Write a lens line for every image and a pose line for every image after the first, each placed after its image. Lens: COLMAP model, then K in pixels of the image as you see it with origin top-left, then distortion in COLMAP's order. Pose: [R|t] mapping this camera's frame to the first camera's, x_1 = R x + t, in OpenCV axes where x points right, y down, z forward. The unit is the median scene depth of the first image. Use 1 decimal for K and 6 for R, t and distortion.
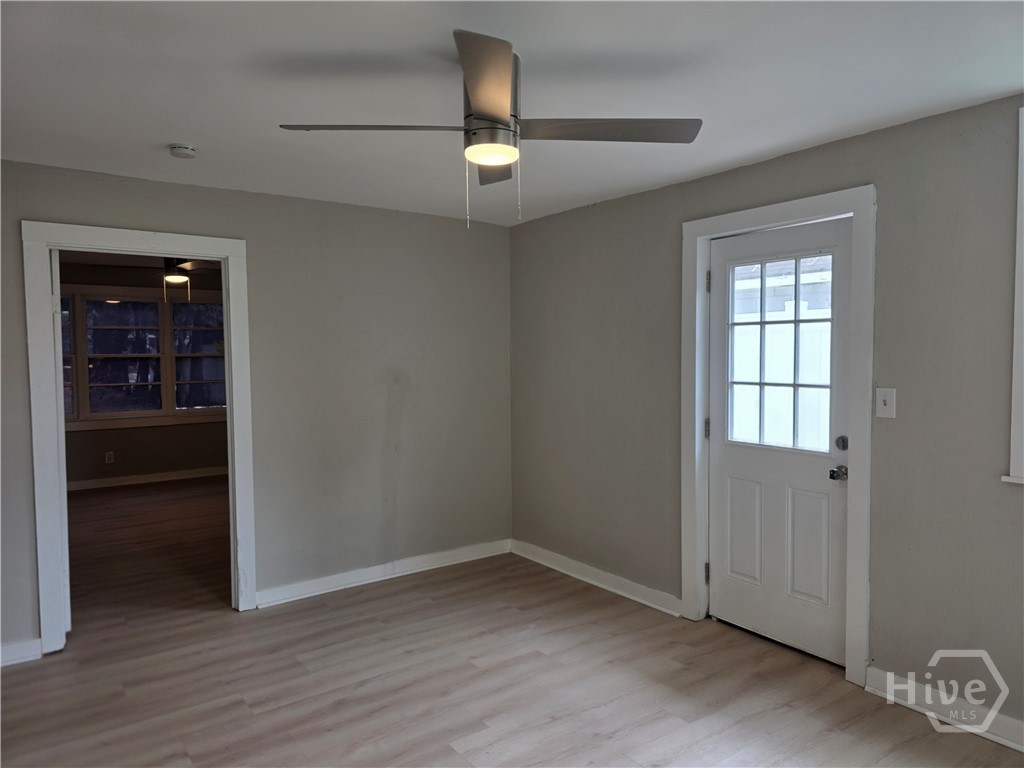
lens RADIAL K [[687.3, 0, 519.4], [0, 687.3, 385.6], [0, 0, 1]] dist [0.078315, -0.082871]
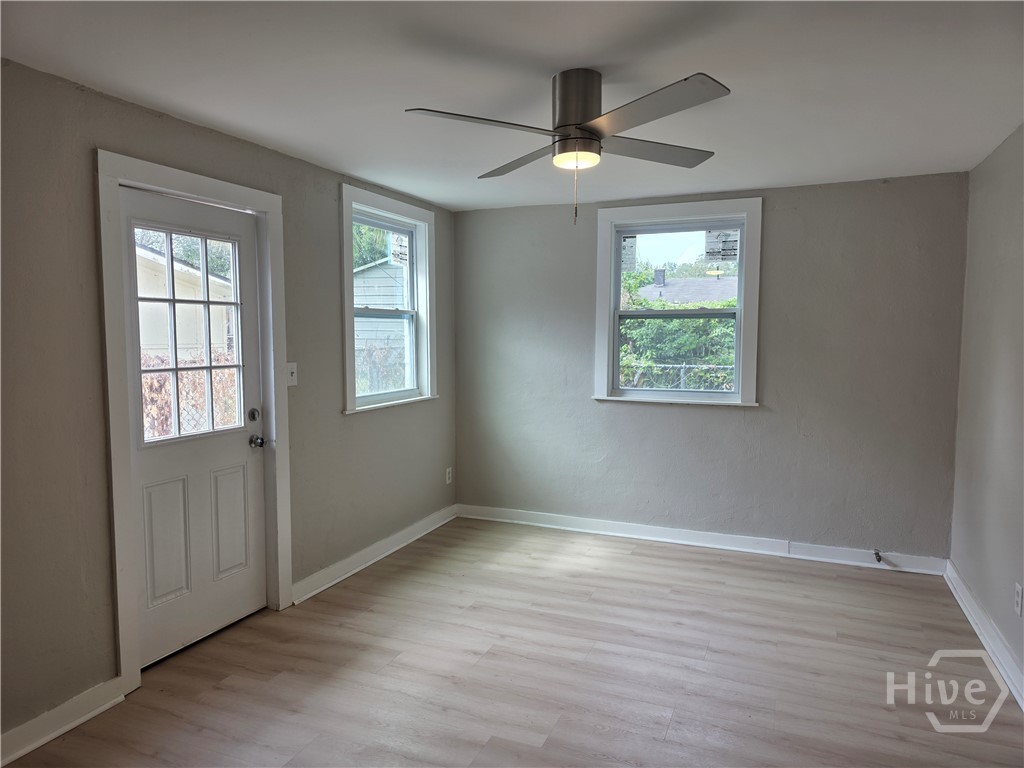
lens RADIAL K [[687.3, 0, 519.4], [0, 687.3, 385.6], [0, 0, 1]] dist [0.078315, -0.082871]
pose [[-0.517820, -0.063203, 0.853152, -0.691145], [0.042112, 0.994175, 0.099210, -0.056124], [-0.854452, 0.087301, -0.512142, 1.165811]]
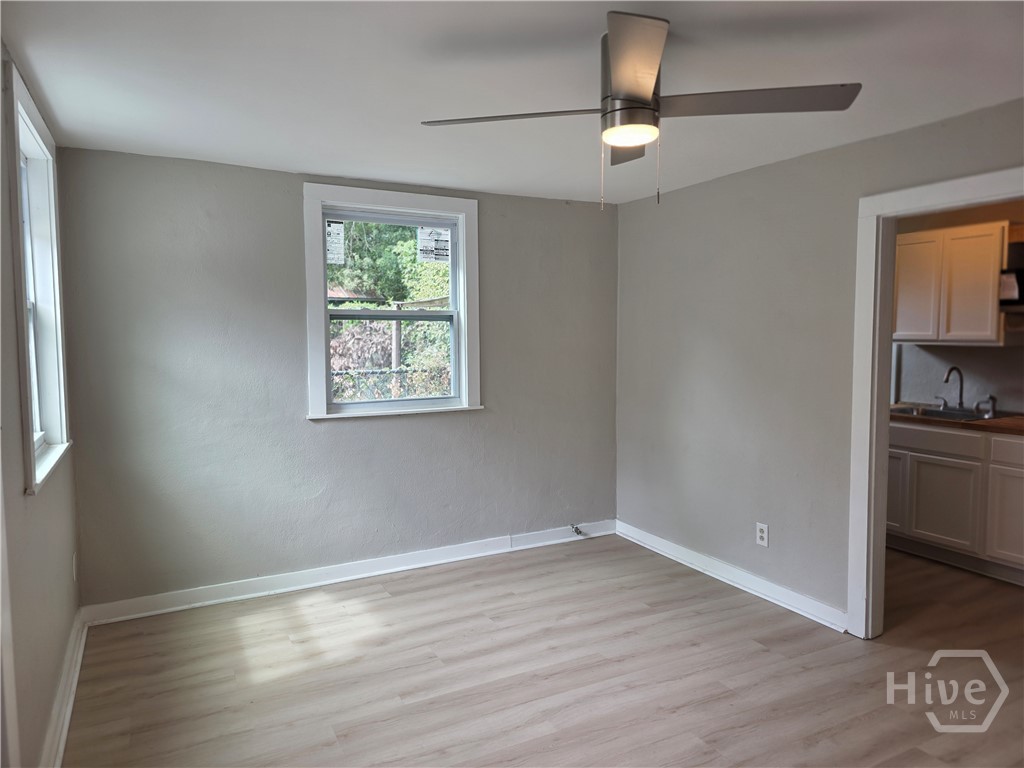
lens RADIAL K [[682.8, 0, 515.8], [0, 682.8, 373.7], [0, 0, 1]] dist [0.070654, -0.065181]
pose [[-0.988668, -0.003932, 0.150064, 0.001530], [0.013227, 0.993487, 0.113172, -0.082248], [-0.149532, 0.113874, -0.982178, 1.386219]]
